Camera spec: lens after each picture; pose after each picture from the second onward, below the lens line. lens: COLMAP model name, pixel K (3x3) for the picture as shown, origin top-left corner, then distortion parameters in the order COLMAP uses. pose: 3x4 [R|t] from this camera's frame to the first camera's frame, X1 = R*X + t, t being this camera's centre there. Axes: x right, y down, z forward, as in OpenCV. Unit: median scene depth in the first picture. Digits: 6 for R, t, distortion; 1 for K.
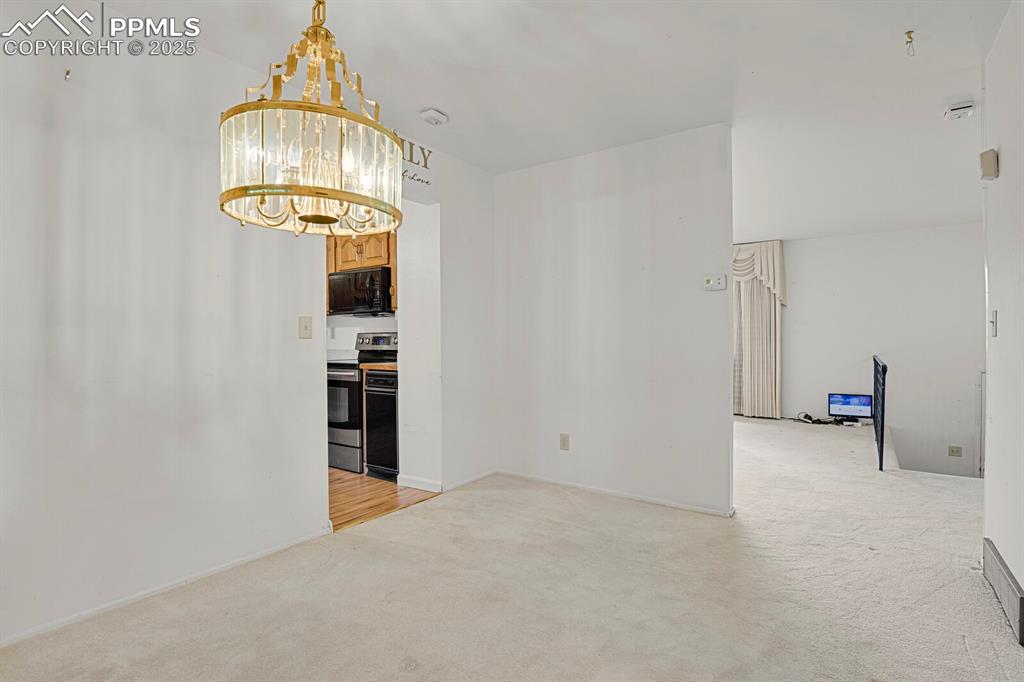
lens RADIAL K [[523.5, 0, 512.7], [0, 523.5, 344.1], [0, 0, 1]] dist [-0.005378, -0.000738]
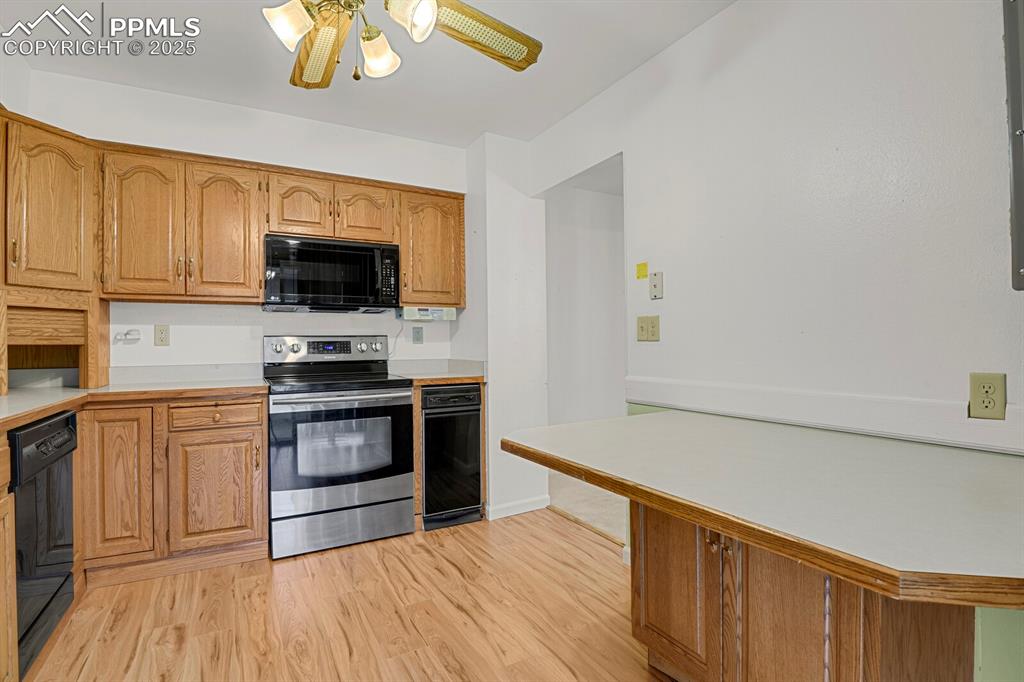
lens RADIAL K [[499.0, 0, 528.2], [0, 499.0, 345.7], [0, 0, 1]] dist [-0.030384, -0.001874]
pose [[0.446857, -0.009906, 0.894550, -0.838484], [0.020209, 0.999795, 0.000977, -0.005109], [-0.894377, 0.017642, 0.446966, 0.556970]]
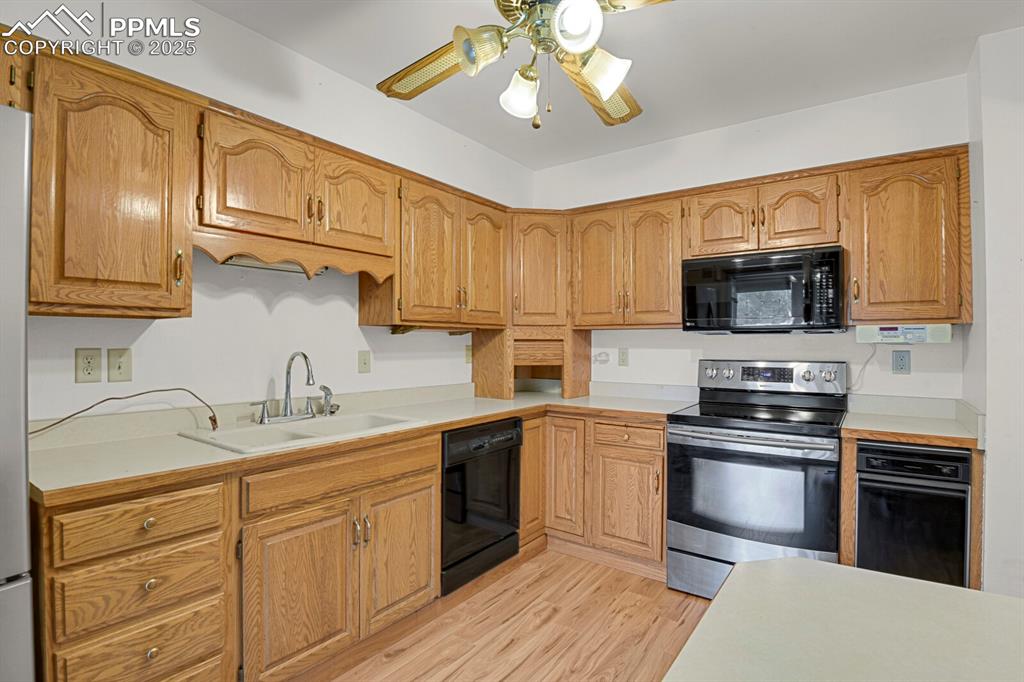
lens RADIAL K [[499.0, 0, 510.7], [0, 499.0, 342.9], [0, 0, 1]] dist [-0.030384, -0.001874]
pose [[0.999013, -0.001401, -0.044403, -0.606741], [0.000882, 0.999931, -0.011695, -0.042491], [0.044416, 0.011644, 0.998945, 0.492535]]
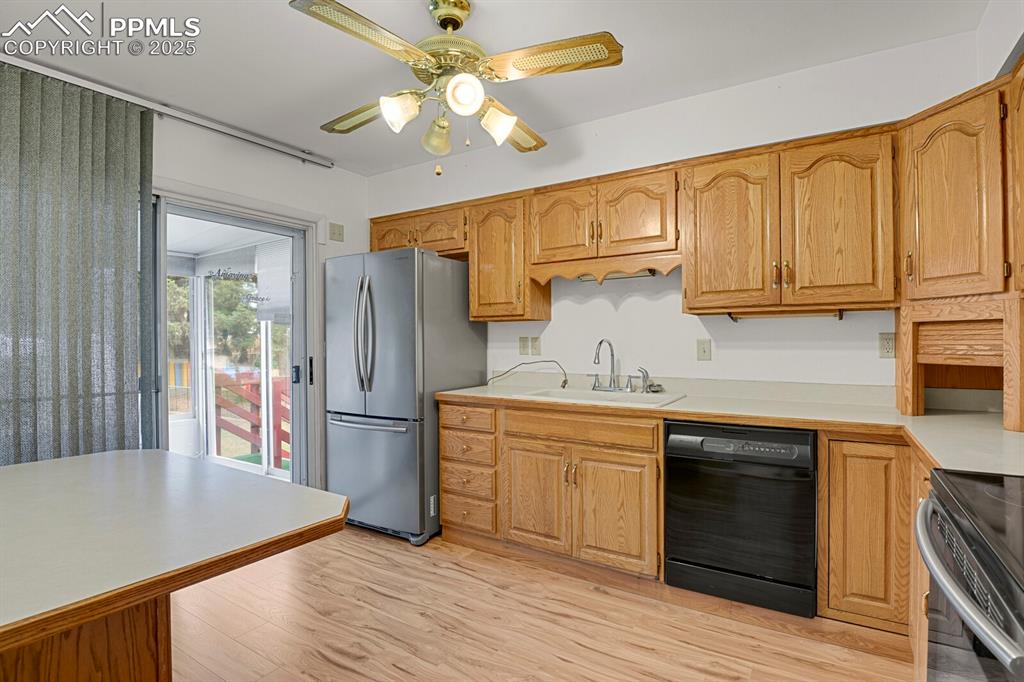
lens RADIAL K [[499.0, 0, 521.6], [0, 499.0, 341.5], [0, 0, 1]] dist [-0.030384, -0.001874]
pose [[0.031460, -0.000439, -0.999505, -0.166773], [-0.006282, 0.999980, -0.000637, -0.035124], [0.999485, 0.006299, 0.031457, 0.858641]]
